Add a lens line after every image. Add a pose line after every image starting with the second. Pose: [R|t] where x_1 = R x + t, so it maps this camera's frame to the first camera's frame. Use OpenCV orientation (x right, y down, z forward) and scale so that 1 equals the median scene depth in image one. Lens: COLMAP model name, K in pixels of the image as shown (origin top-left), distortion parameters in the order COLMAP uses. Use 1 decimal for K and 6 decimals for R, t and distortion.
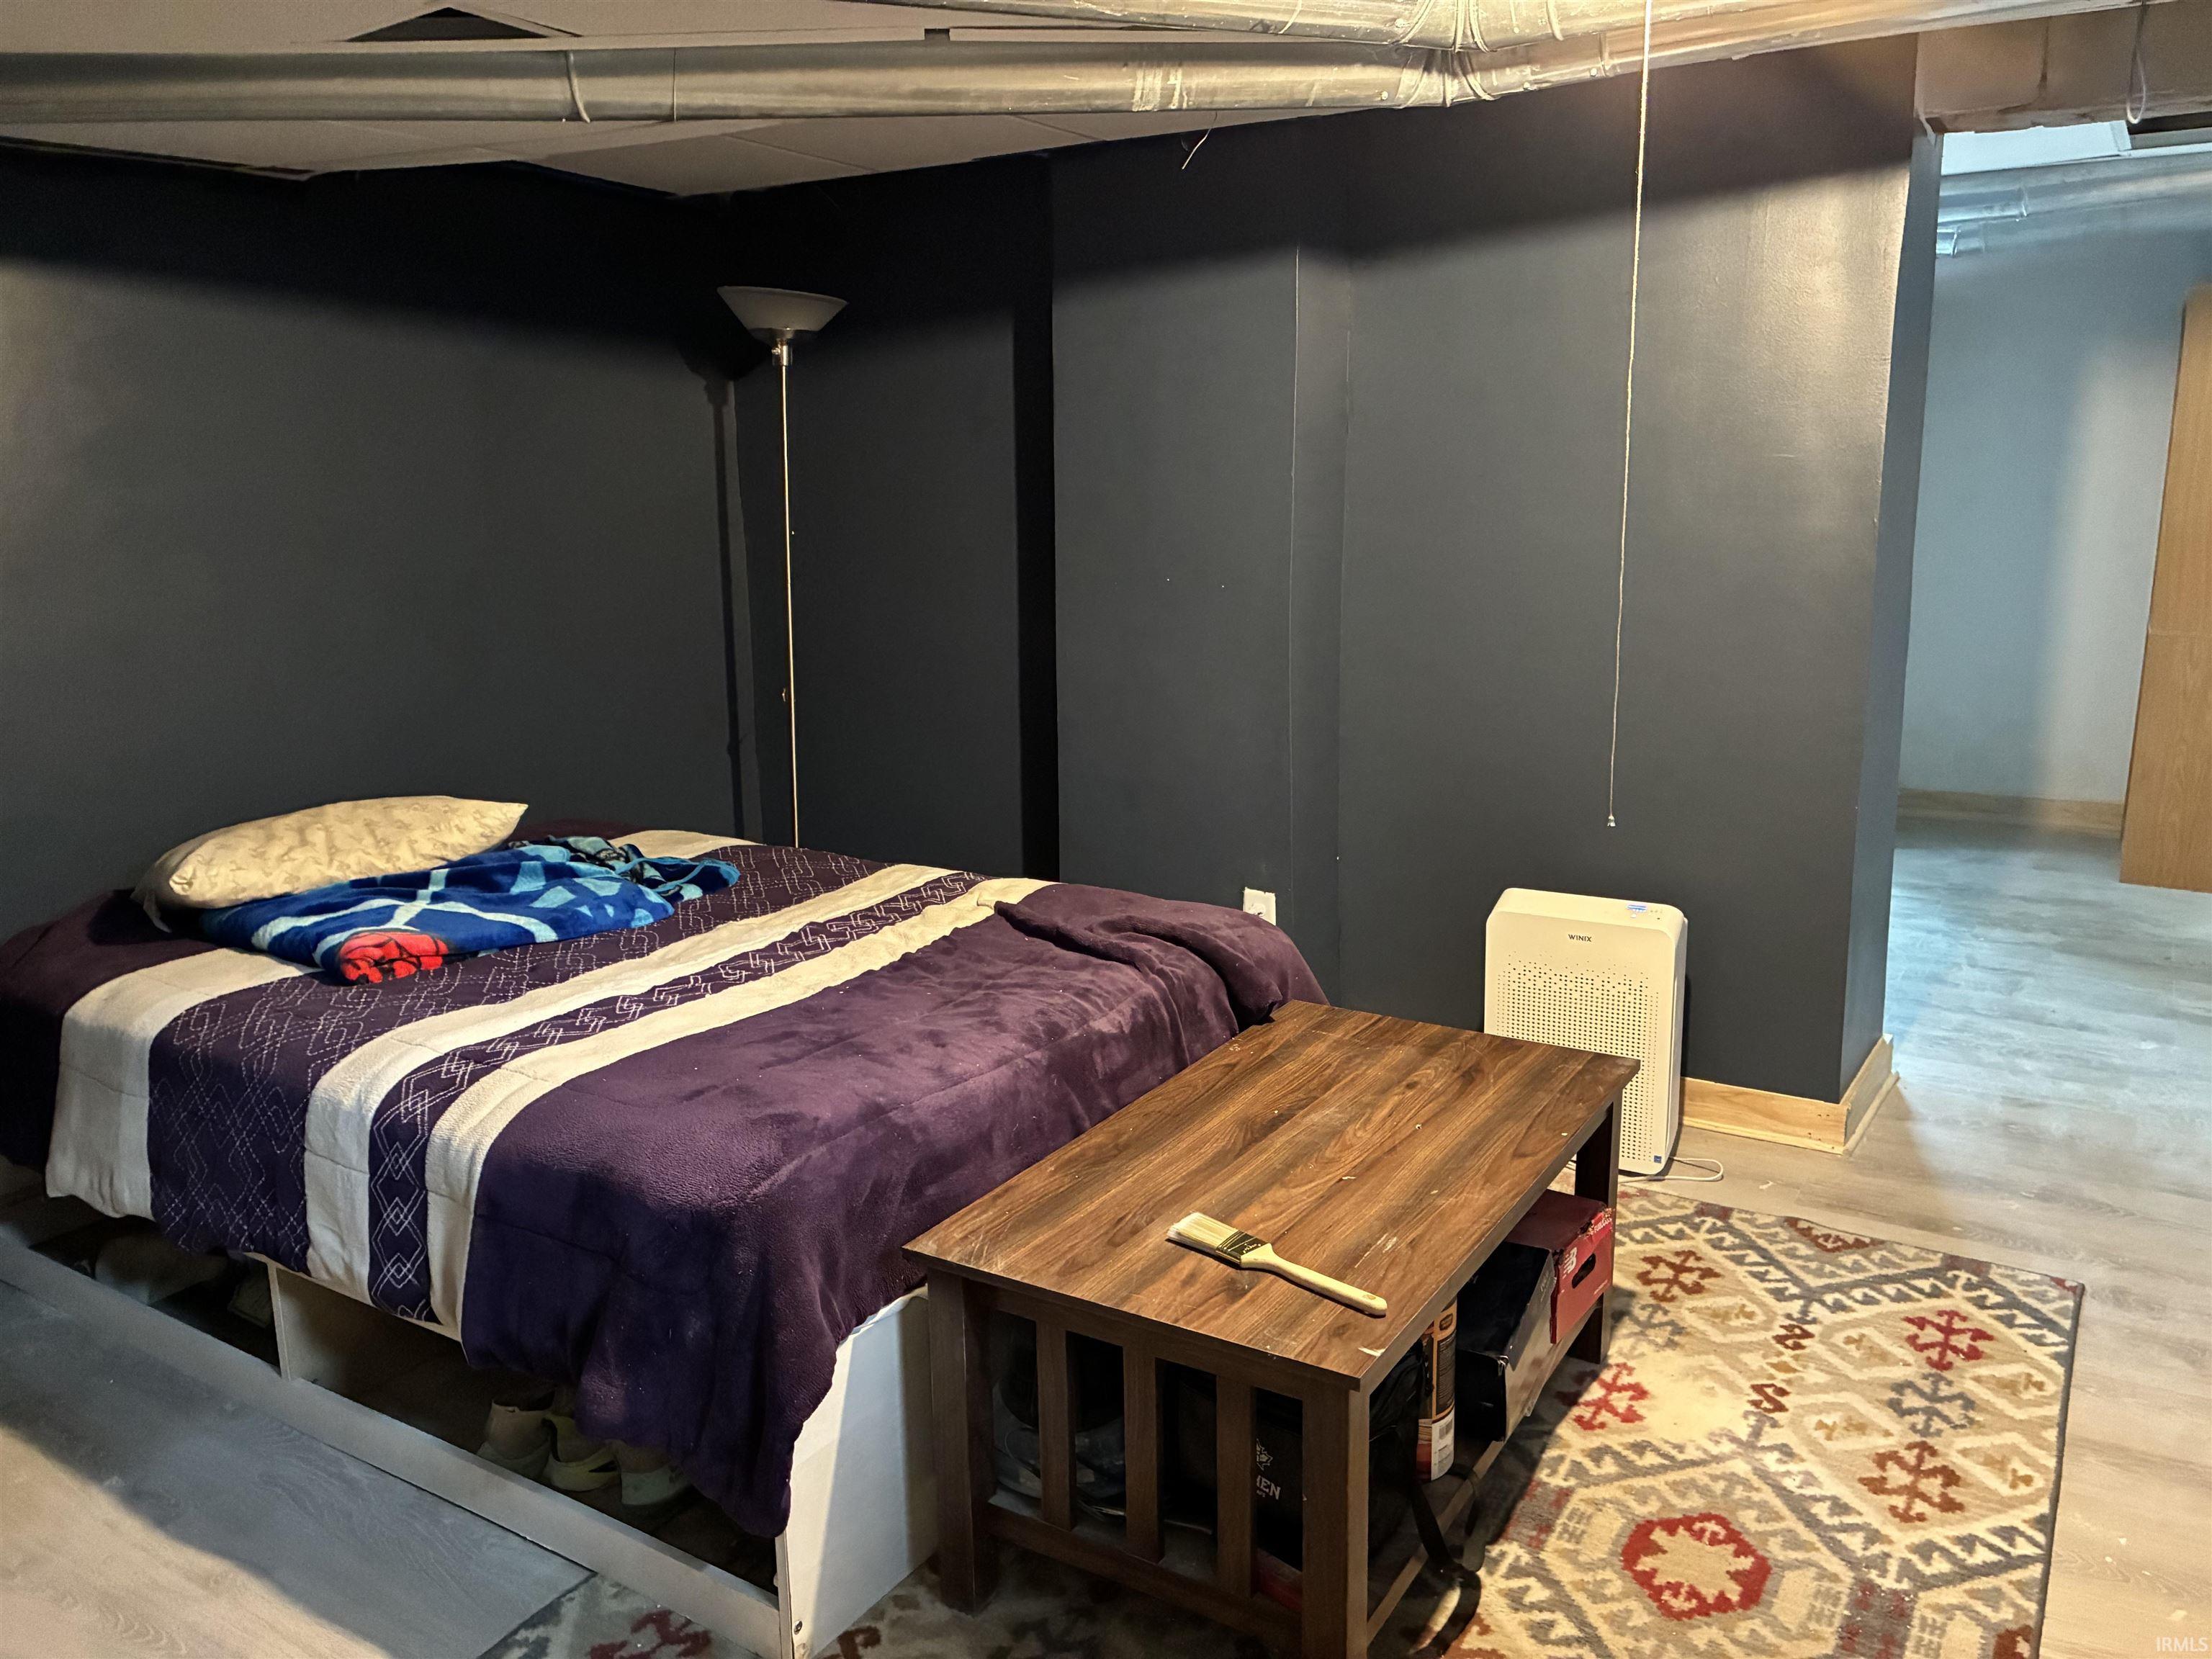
lens RADIAL K [[1681.0, 0, 1110.5], [0, 1681.0, 816.8], [0, 0, 1]] dist [0.040375, -0.050020]
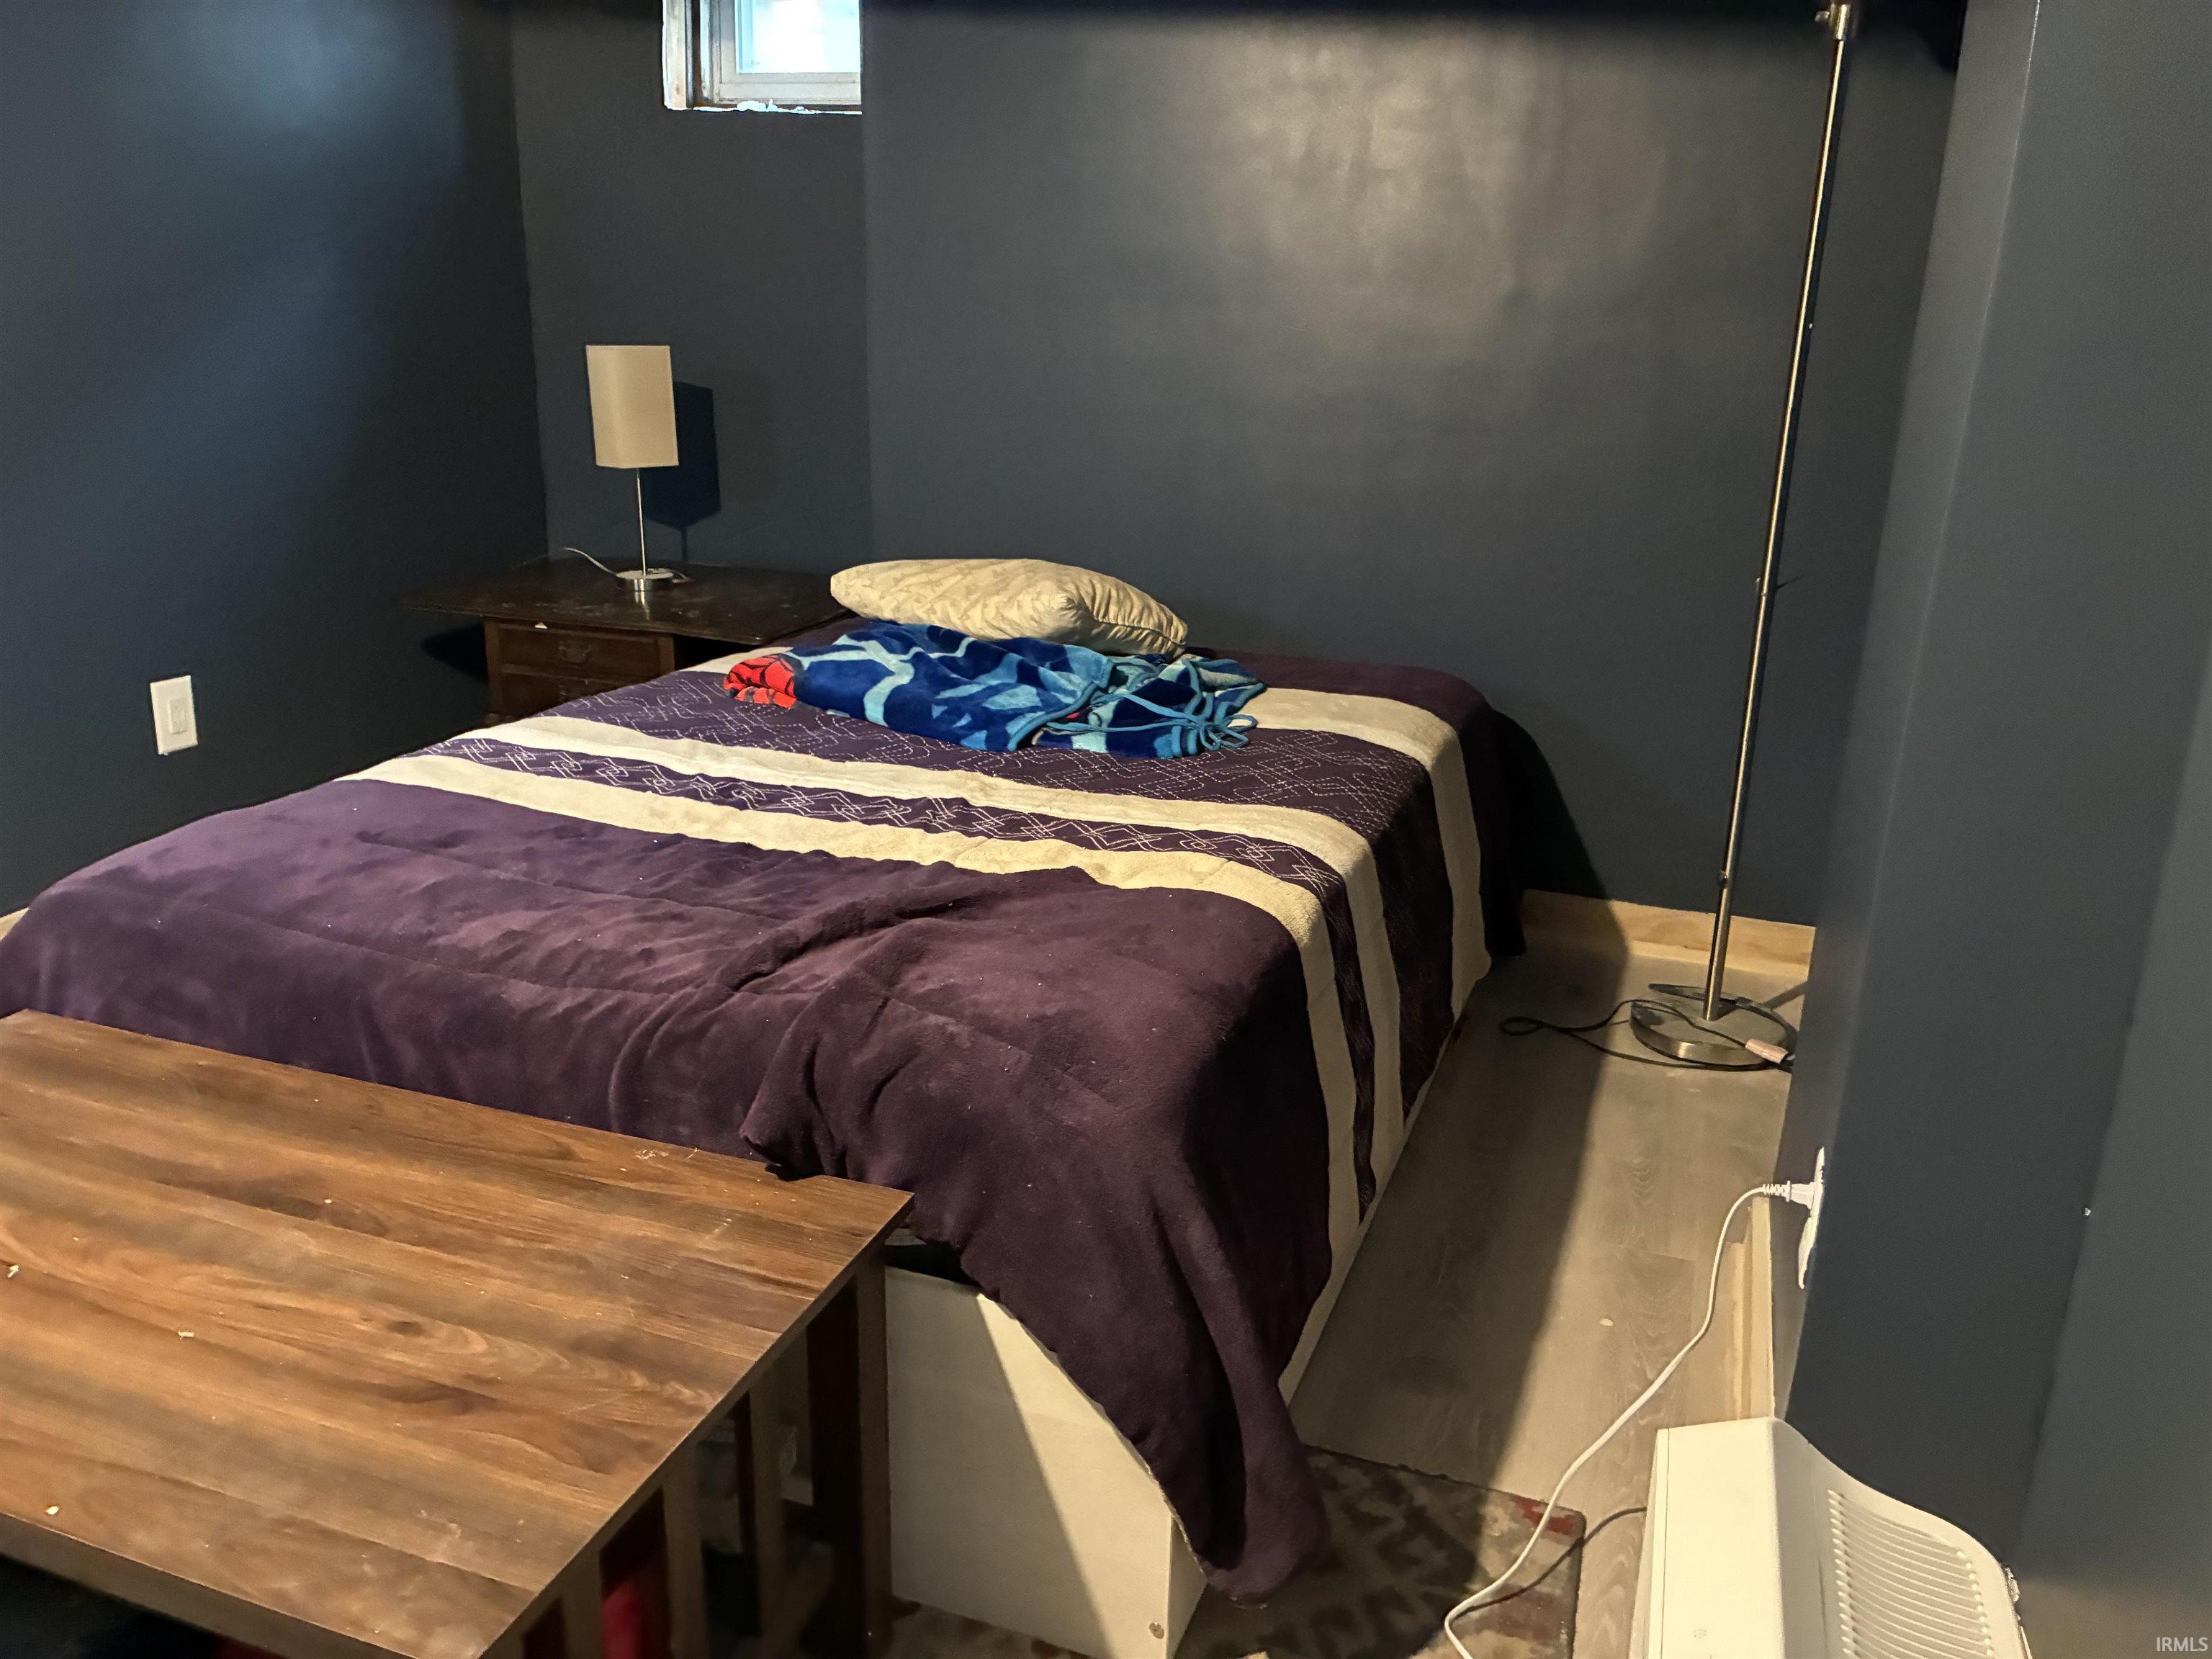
lens RADIAL K [[1681.0, 0, 1110.5], [0, 1681.0, 816.8], [0, 0, 1]] dist [0.040375, -0.050020]
pose [[0.214982, 0.316559, -0.923890, 0.652771], [-0.227671, 0.936190, 0.267796, -0.178845], [0.949710, 0.152771, 0.273335, 1.021802]]
